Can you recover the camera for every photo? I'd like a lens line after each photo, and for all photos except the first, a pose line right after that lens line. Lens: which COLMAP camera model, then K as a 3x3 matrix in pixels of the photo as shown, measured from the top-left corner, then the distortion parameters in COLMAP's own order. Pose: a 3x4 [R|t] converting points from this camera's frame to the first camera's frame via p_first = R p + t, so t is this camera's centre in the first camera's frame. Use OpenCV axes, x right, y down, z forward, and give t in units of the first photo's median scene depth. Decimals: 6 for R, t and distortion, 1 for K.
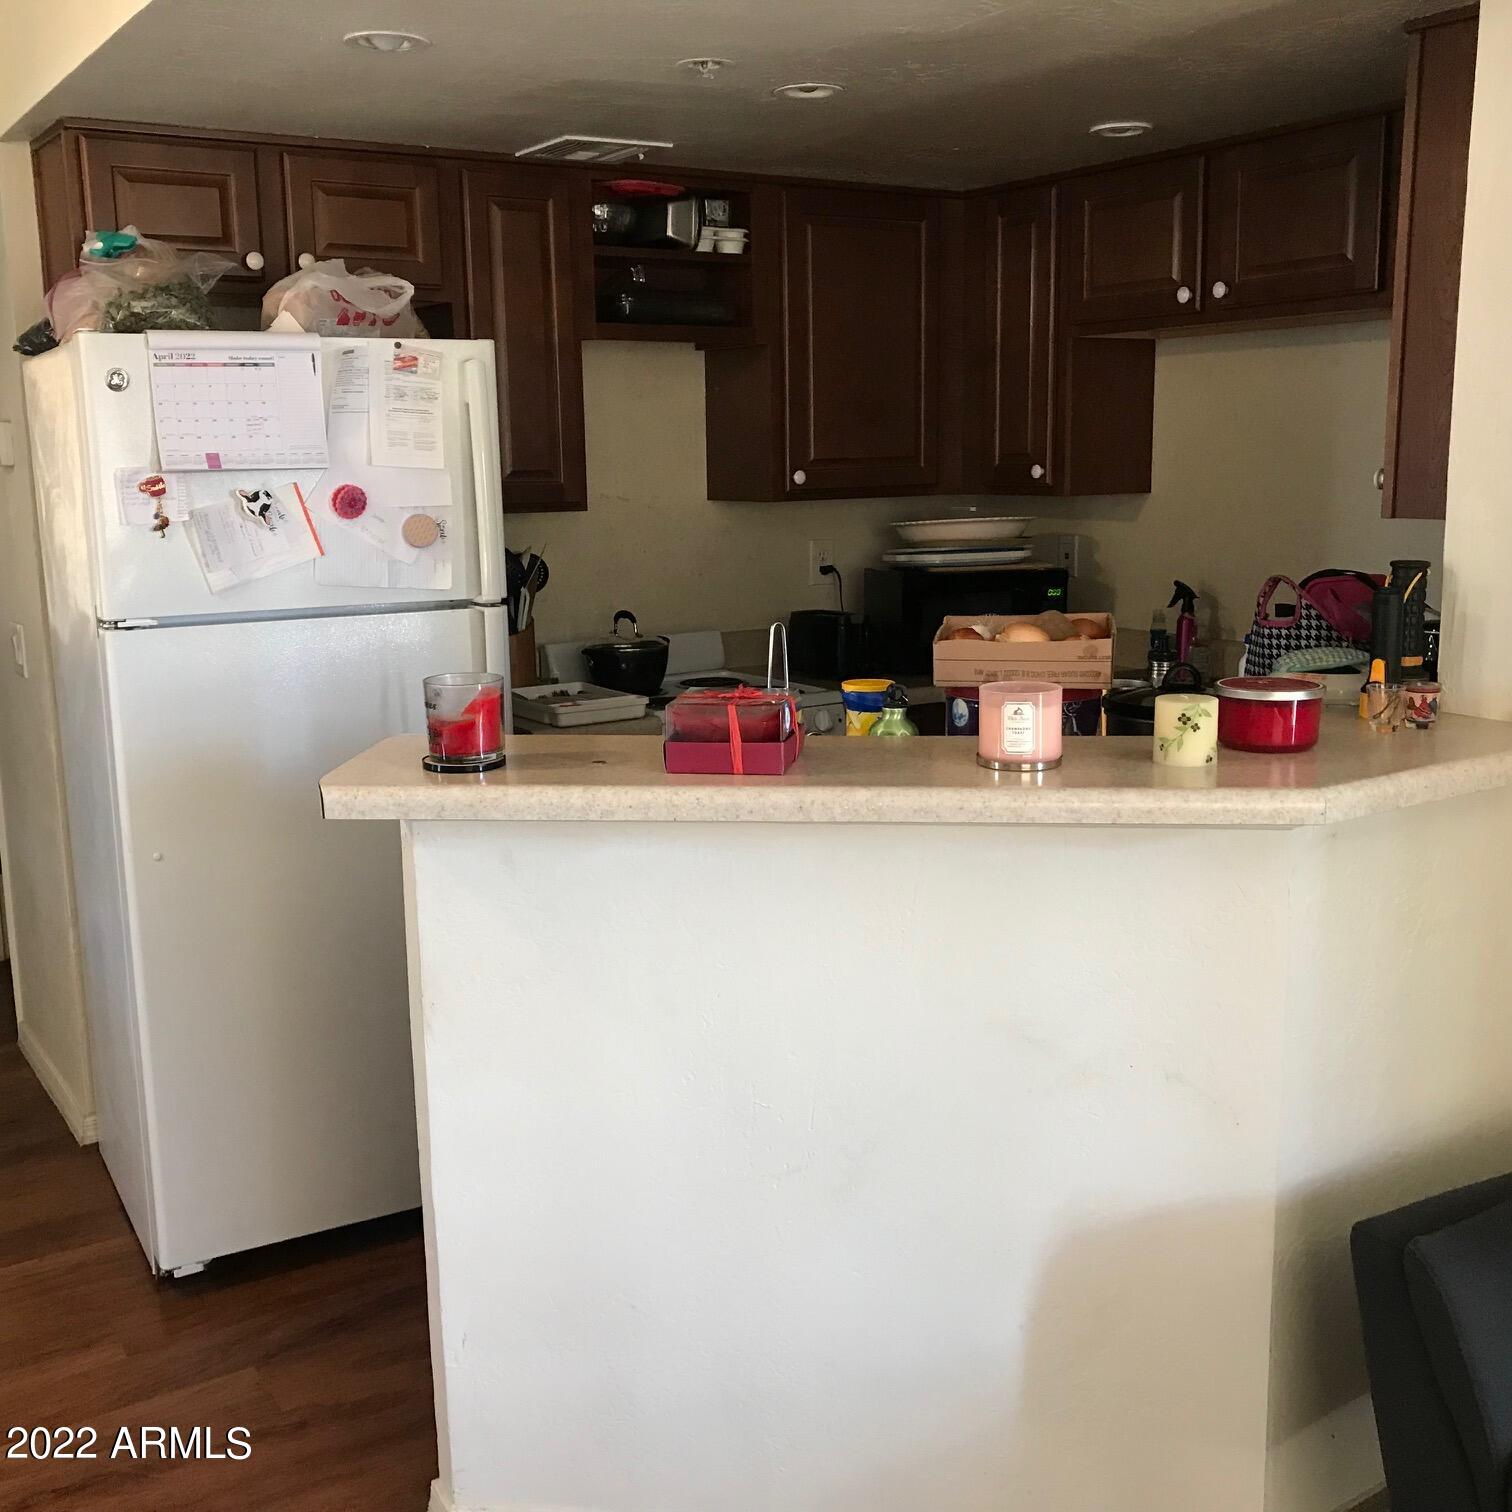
lens RADIAL K [[1689.9, 0, 750.2], [0, 1689.9, 759.7], [0, 0, 1]] dist [0.015829, 0.000000]
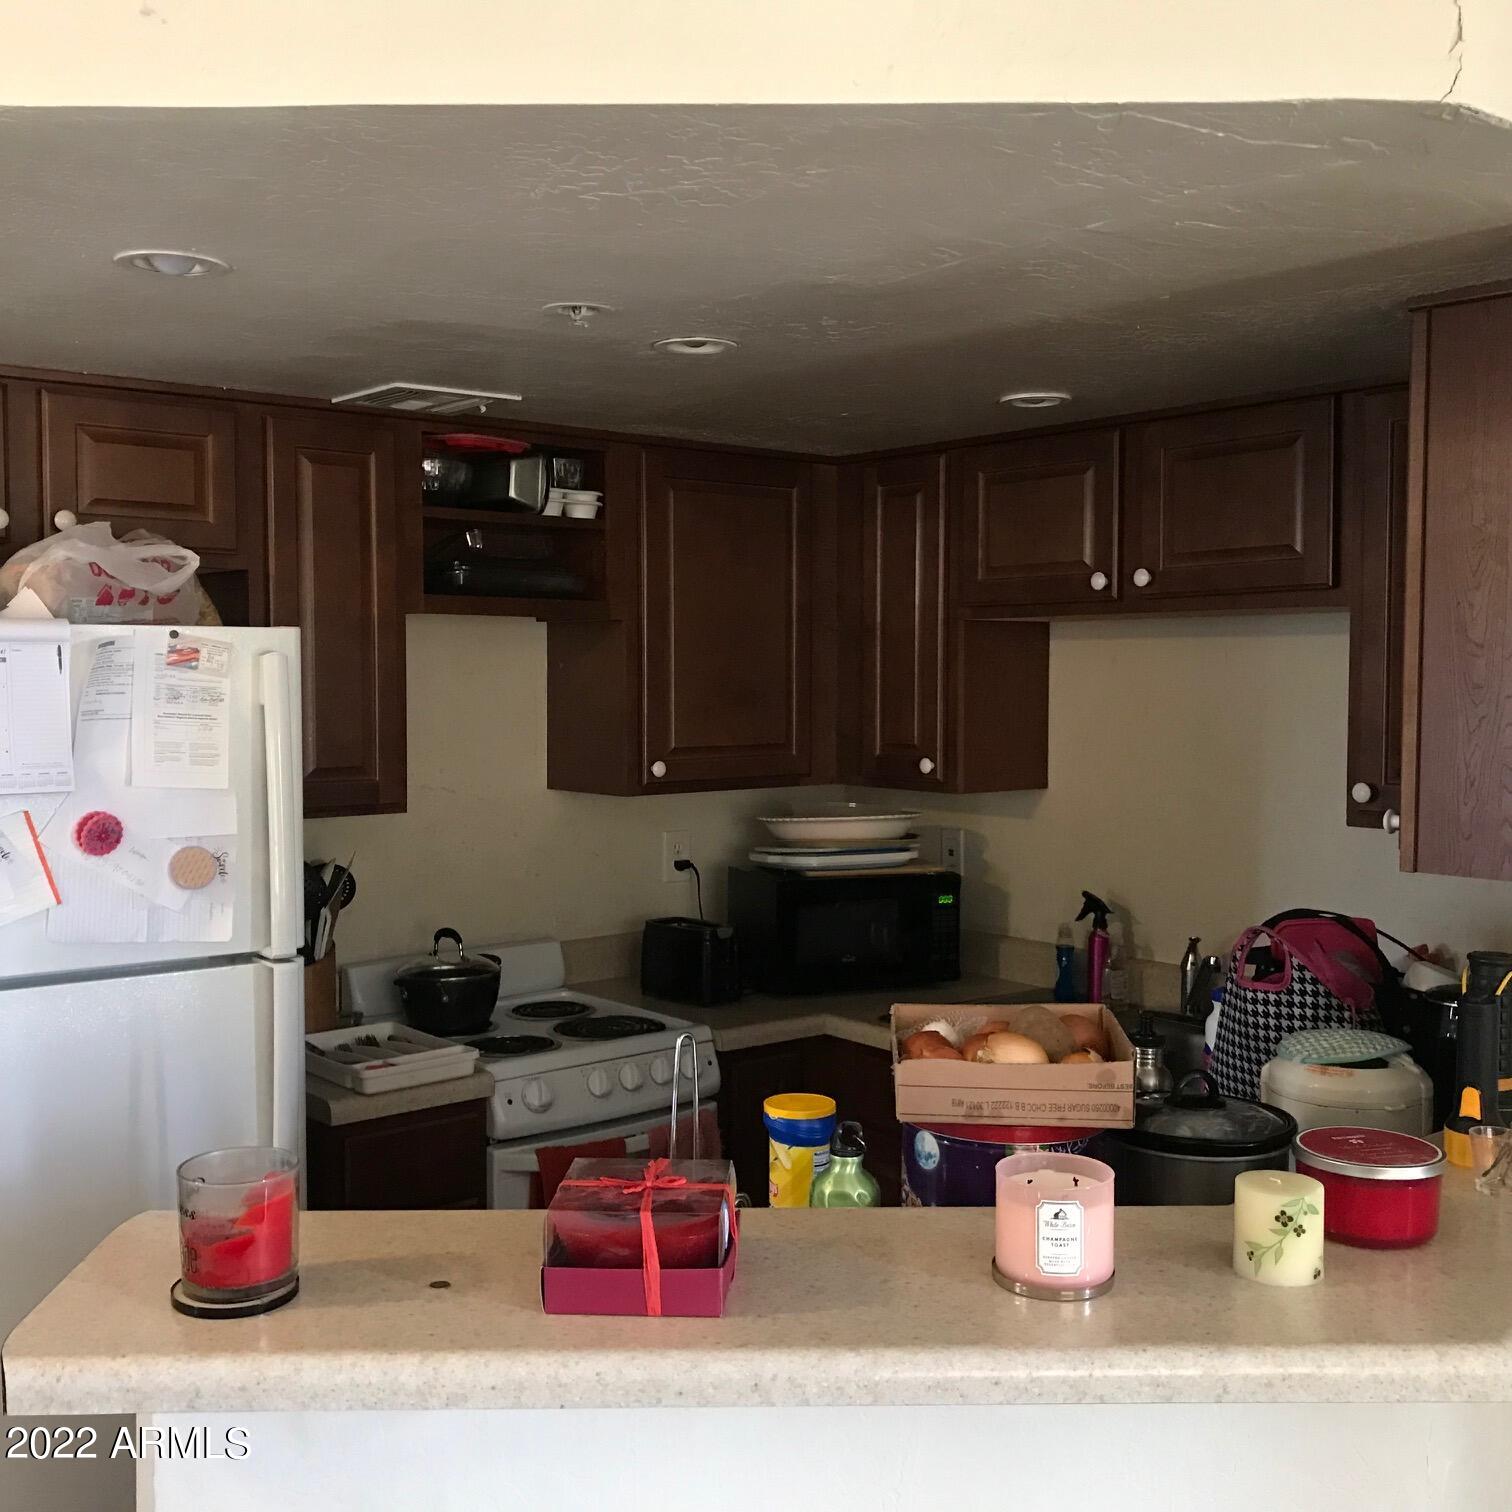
lens RADIAL K [[1689.9, 0, 760.9], [0, 1689.9, 753.0], [0, 0, 1]] dist [0.015829, 0.000000]
pose [[0.992472, 0.010565, 0.122015, -0.031321], [0.006121, 0.990748, -0.135573, -0.076864], [-0.122319, 0.135299, 0.983225, 0.189832]]
